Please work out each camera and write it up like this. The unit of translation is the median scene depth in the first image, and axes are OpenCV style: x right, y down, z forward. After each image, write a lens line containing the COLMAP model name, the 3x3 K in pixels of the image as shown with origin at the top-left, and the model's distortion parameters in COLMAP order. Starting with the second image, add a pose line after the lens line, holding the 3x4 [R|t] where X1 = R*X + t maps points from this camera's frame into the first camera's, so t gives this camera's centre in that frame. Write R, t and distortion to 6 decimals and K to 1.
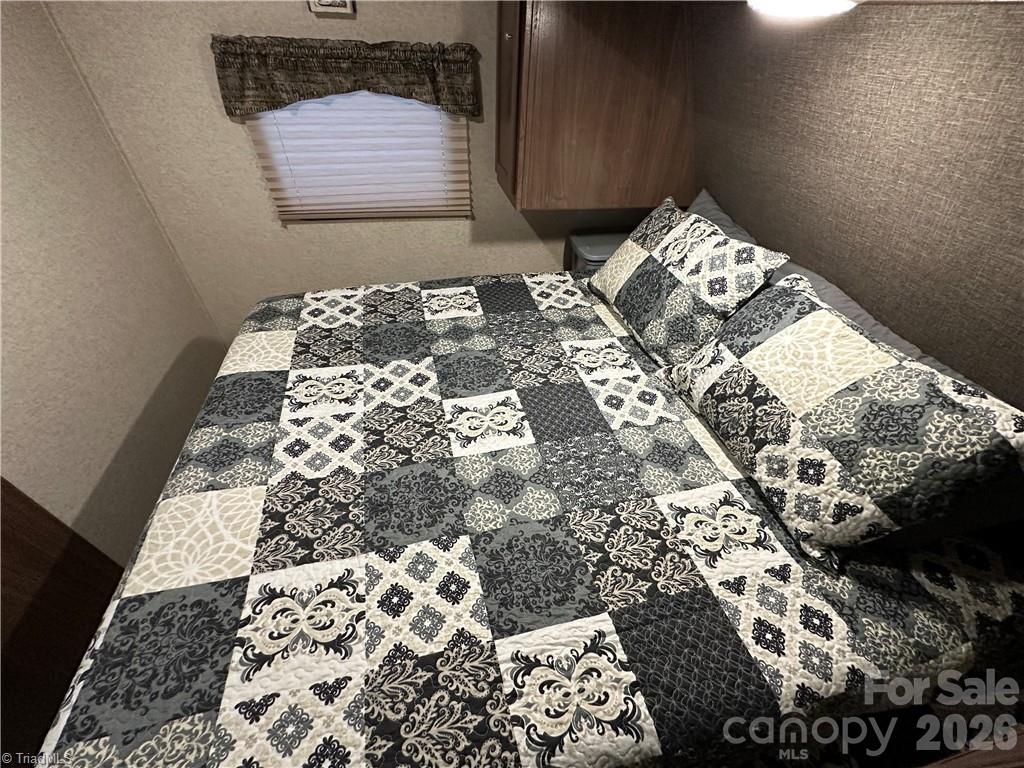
lens RADIAL K [[410.3, 0, 511.5], [0, 410.3, 383.3], [0, 0, 1]] dist [-0.002683, 0.000094]
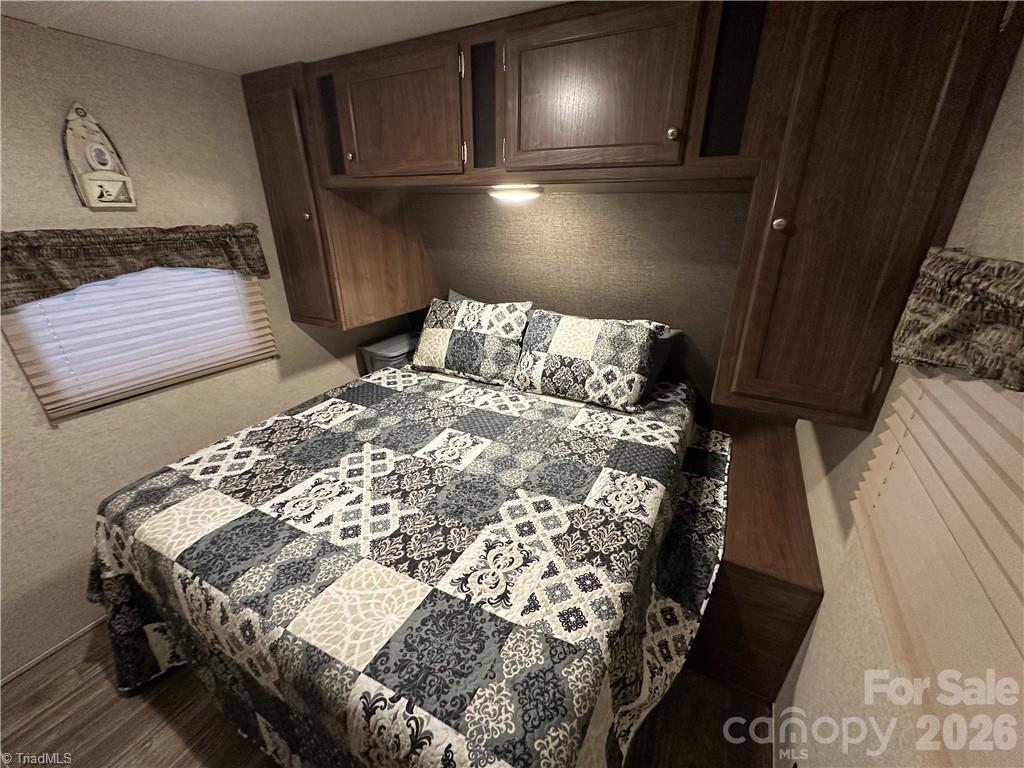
lens RADIAL K [[410.3, 0, 512.6], [0, 410.3, 384.3], [0, 0, 1]] dist [-0.002683, 0.000094]
pose [[0.655658, -0.331925, 0.678188, -0.739125], [0.518717, 0.850697, -0.085129, 0.121553], [-0.548676, 0.407603, 0.729941, -0.169437]]
